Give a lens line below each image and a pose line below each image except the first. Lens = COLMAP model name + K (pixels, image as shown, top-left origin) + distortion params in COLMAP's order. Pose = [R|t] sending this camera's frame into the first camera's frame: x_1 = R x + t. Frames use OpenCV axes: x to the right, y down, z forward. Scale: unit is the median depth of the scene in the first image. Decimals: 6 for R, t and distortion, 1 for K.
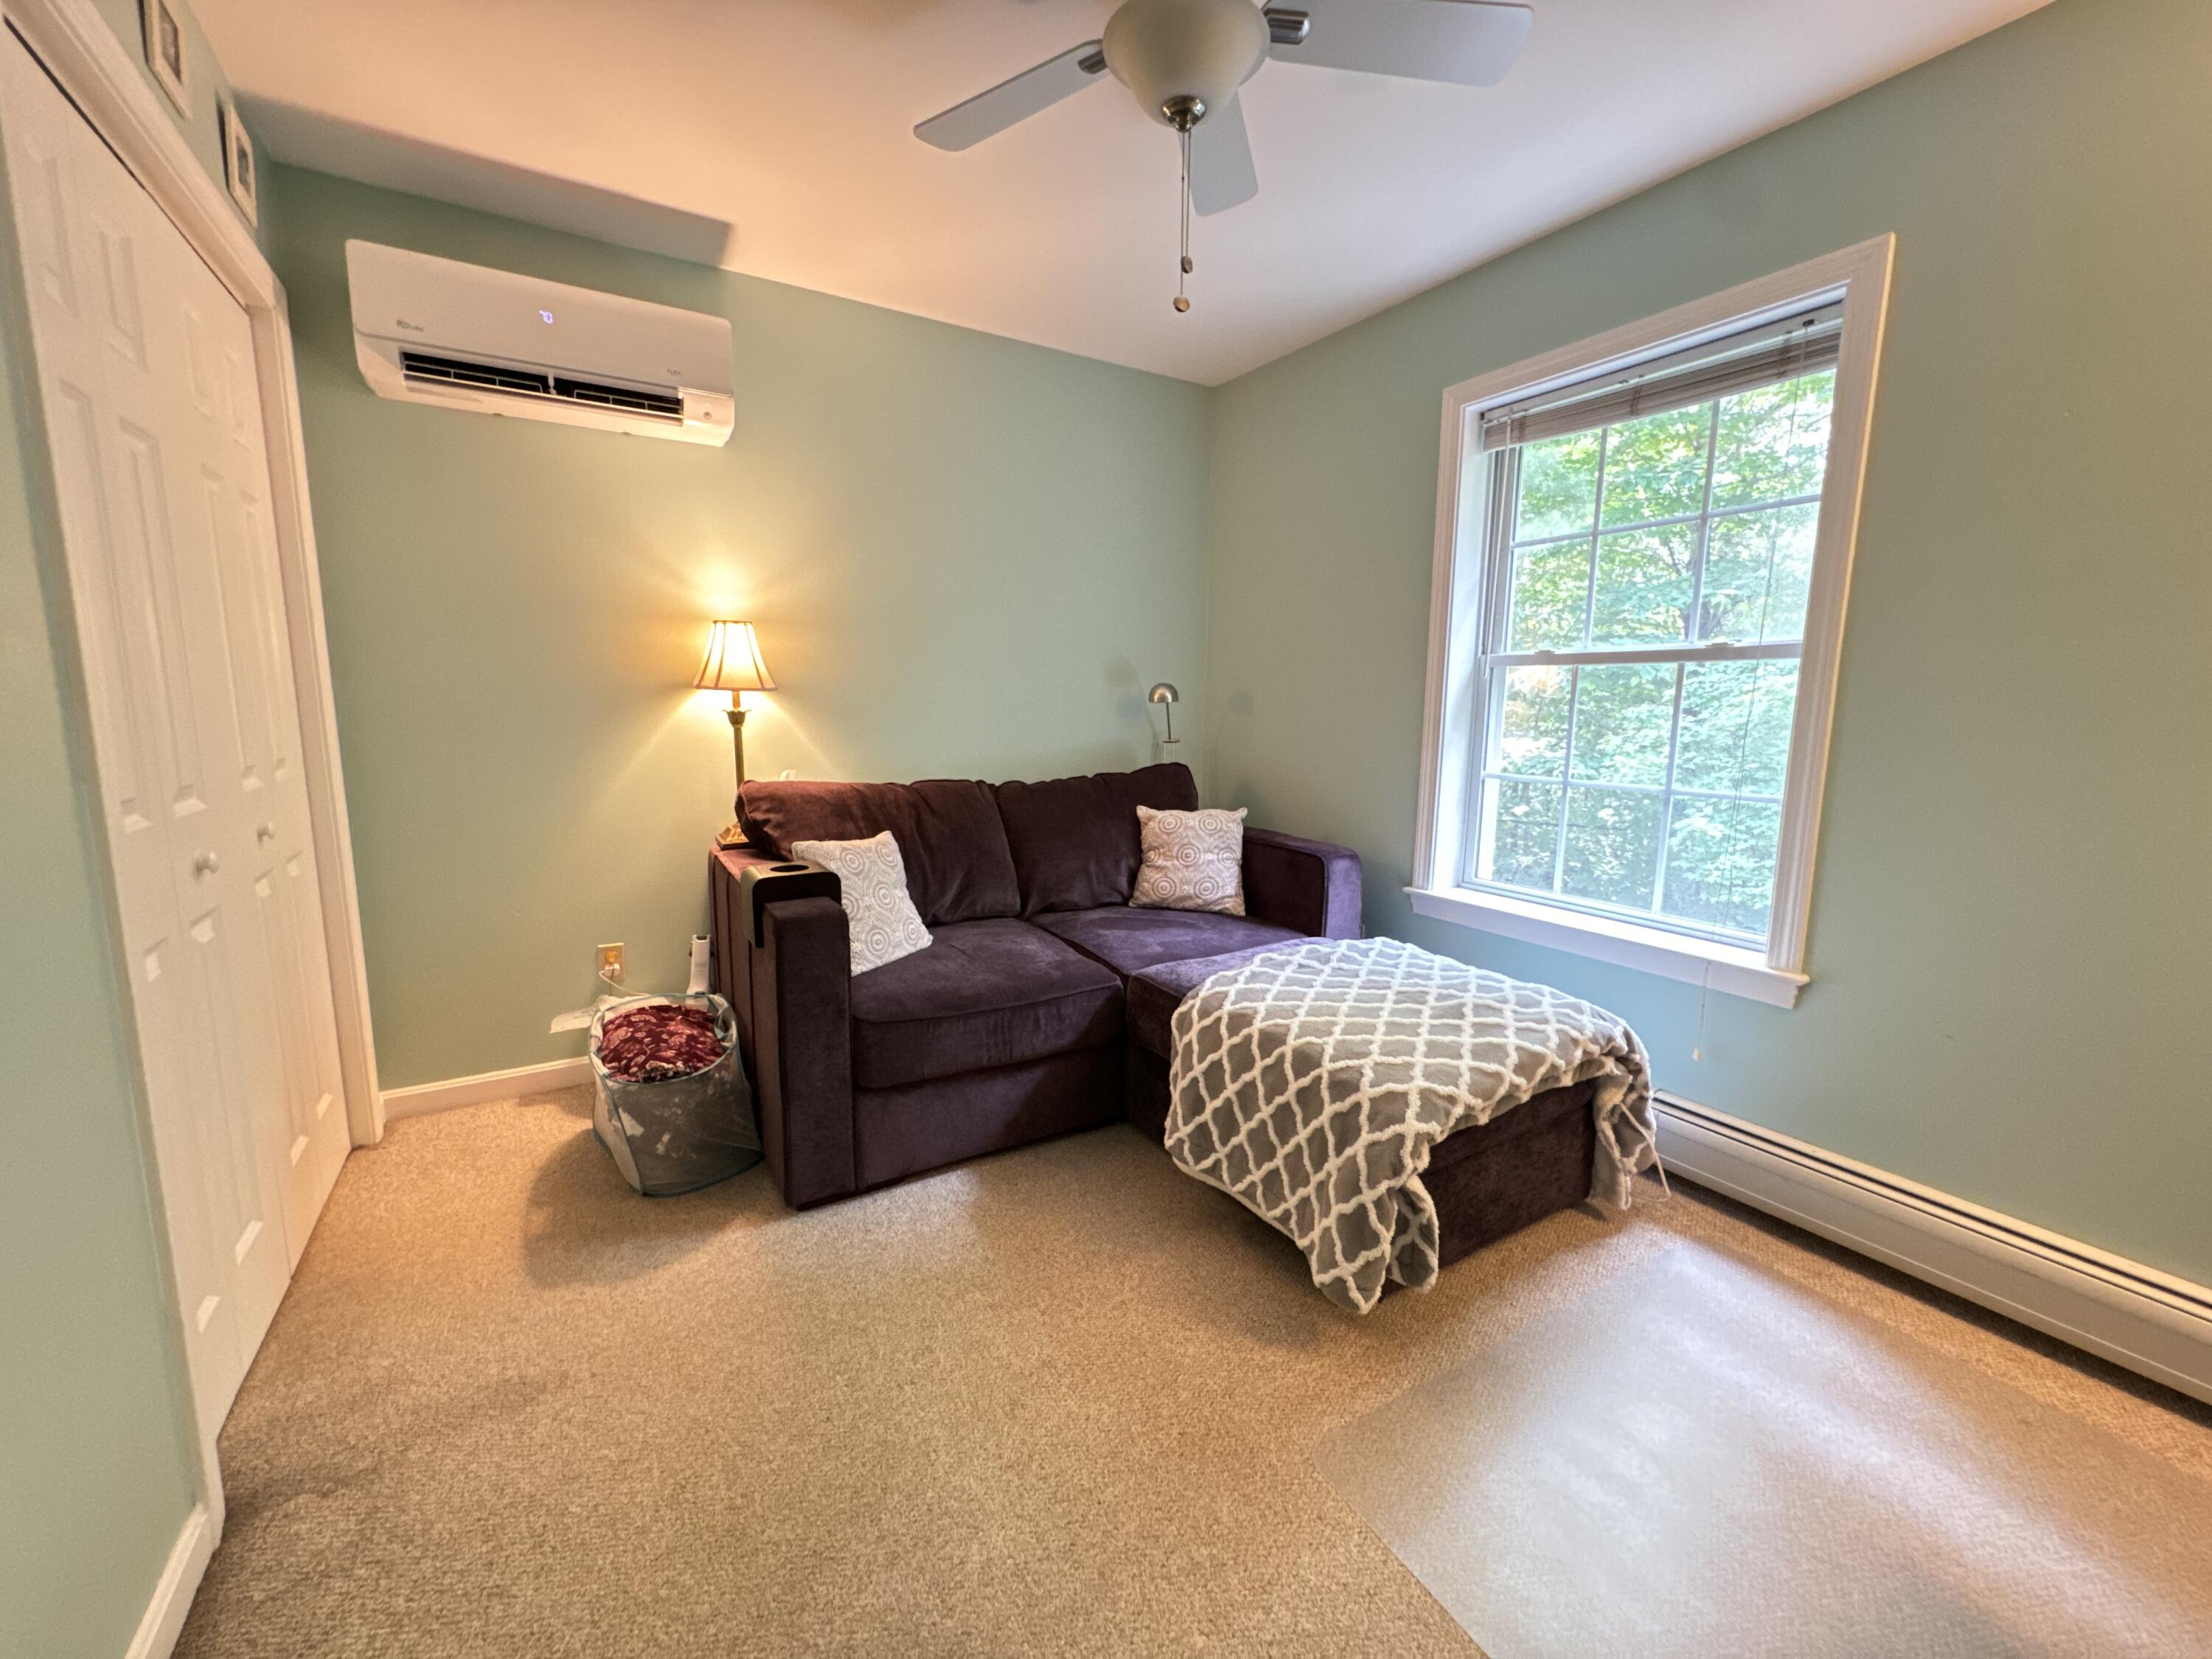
lens RADIAL K [[884.0, 0, 1106.0], [0, 884.0, 829.5], [0, 0, 1]] dist [-0.001322, -0.000055]
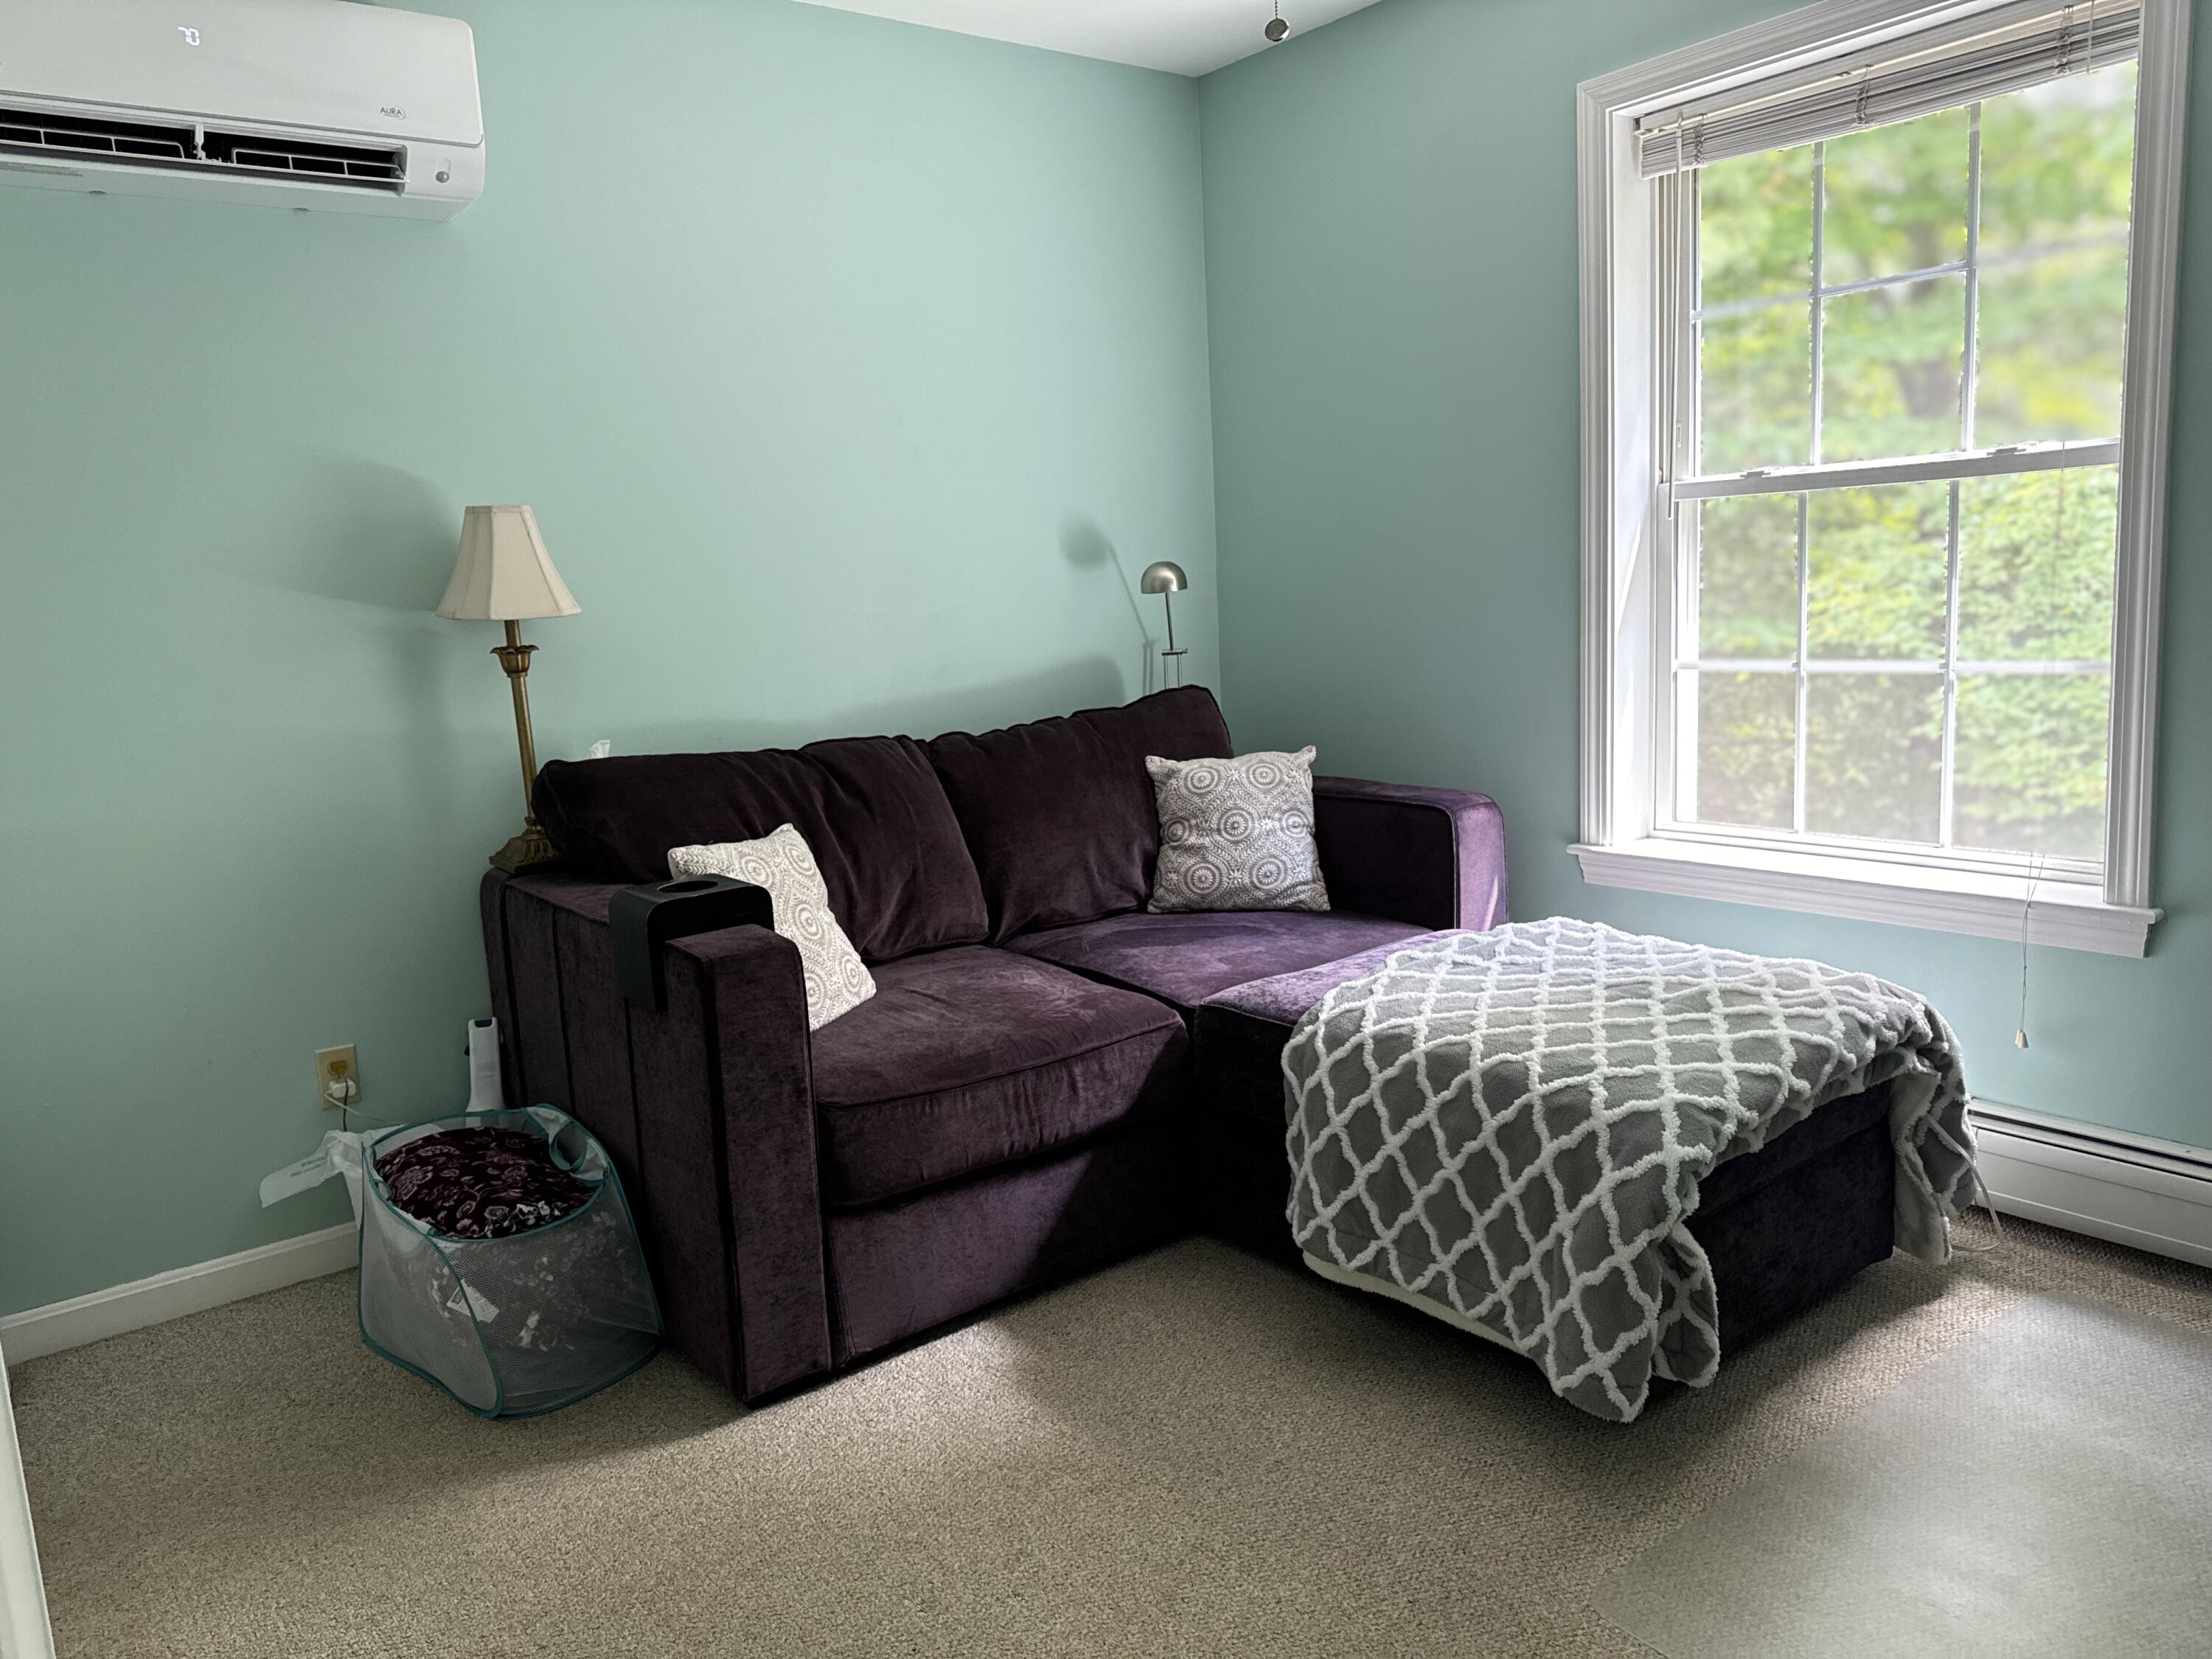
lens RADIAL K [[1542.6, 0, 1106.0], [0, 1542.6, 829.5], [0, 0, 1]] dist [0.121125, -0.197866]
pose [[0.991540, -0.084081, 0.098890, -0.171340], [0.082943, 0.996433, 0.015576, 0.010267], [-0.099846, -0.007242, 0.994977, -0.178476]]
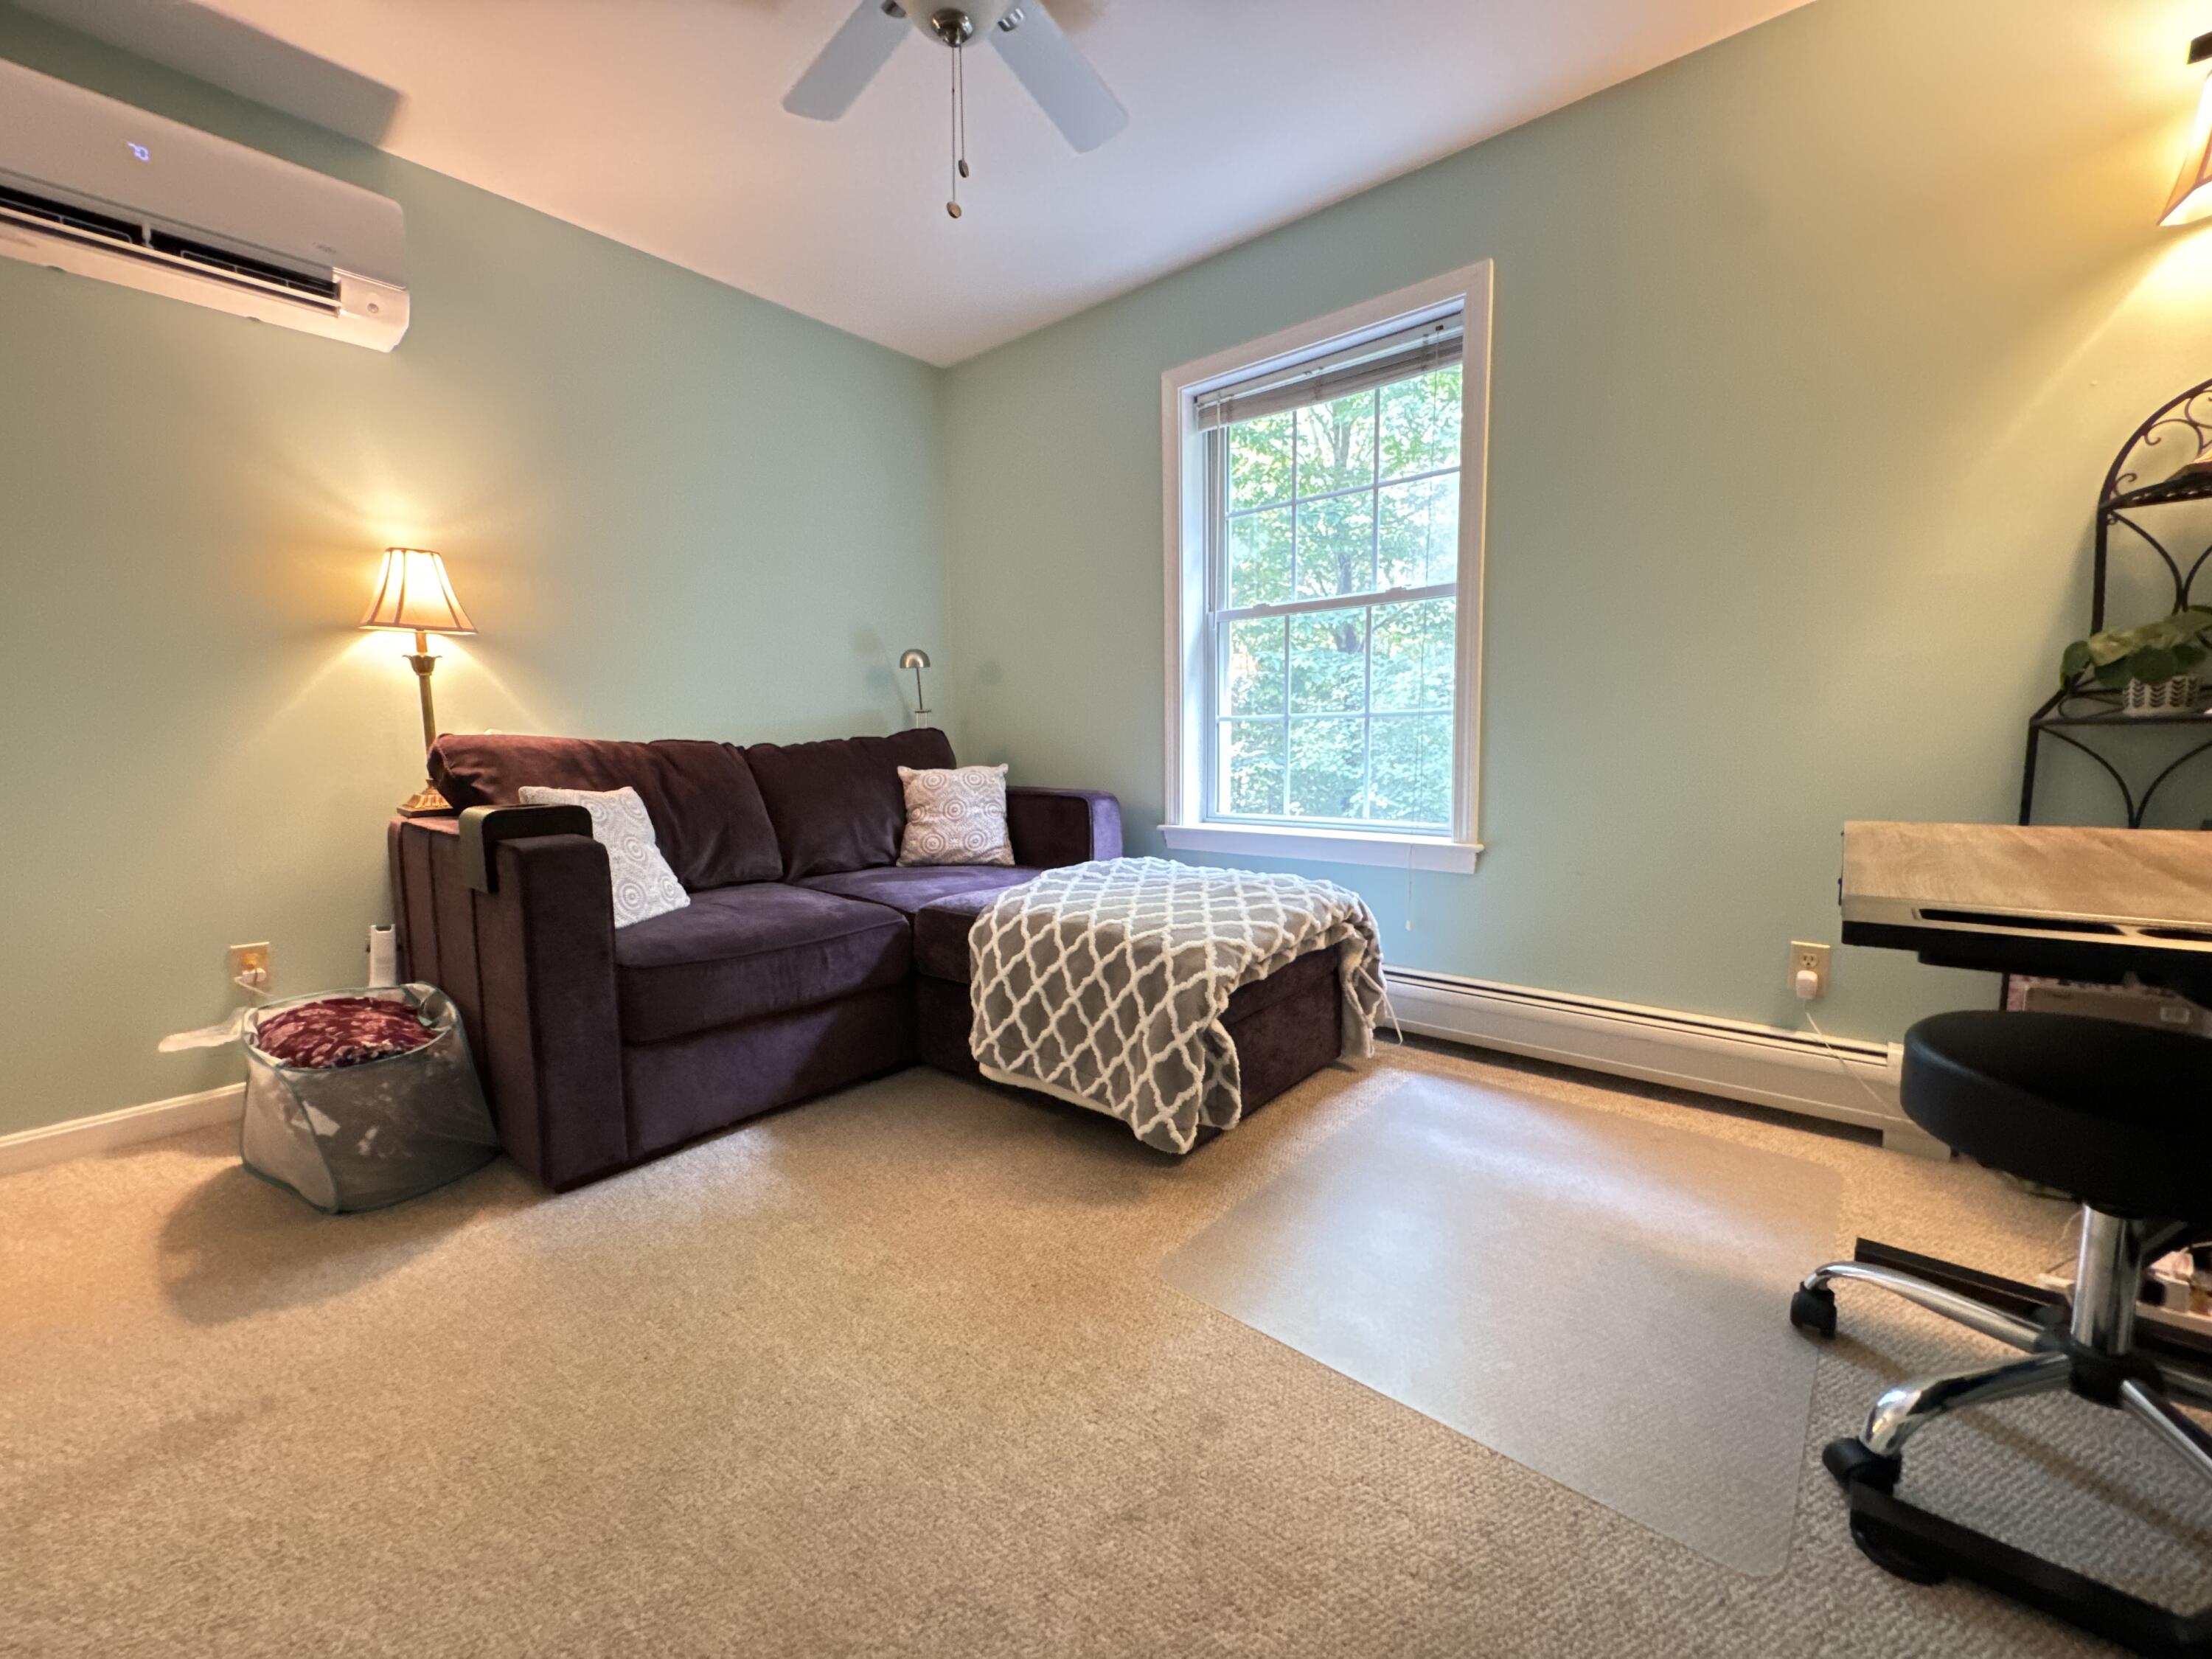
lens RADIAL K [[884.0, 0, 1106.0], [0, 884.0, 829.5], [0, 0, 1]] dist [-0.001322, -0.000055]
pose [[0.948264, -0.057644, 0.312207, -0.089494], [0.070731, 0.997021, -0.030747, 0.142757], [-0.309505, 0.051239, 0.949516, -0.013595]]
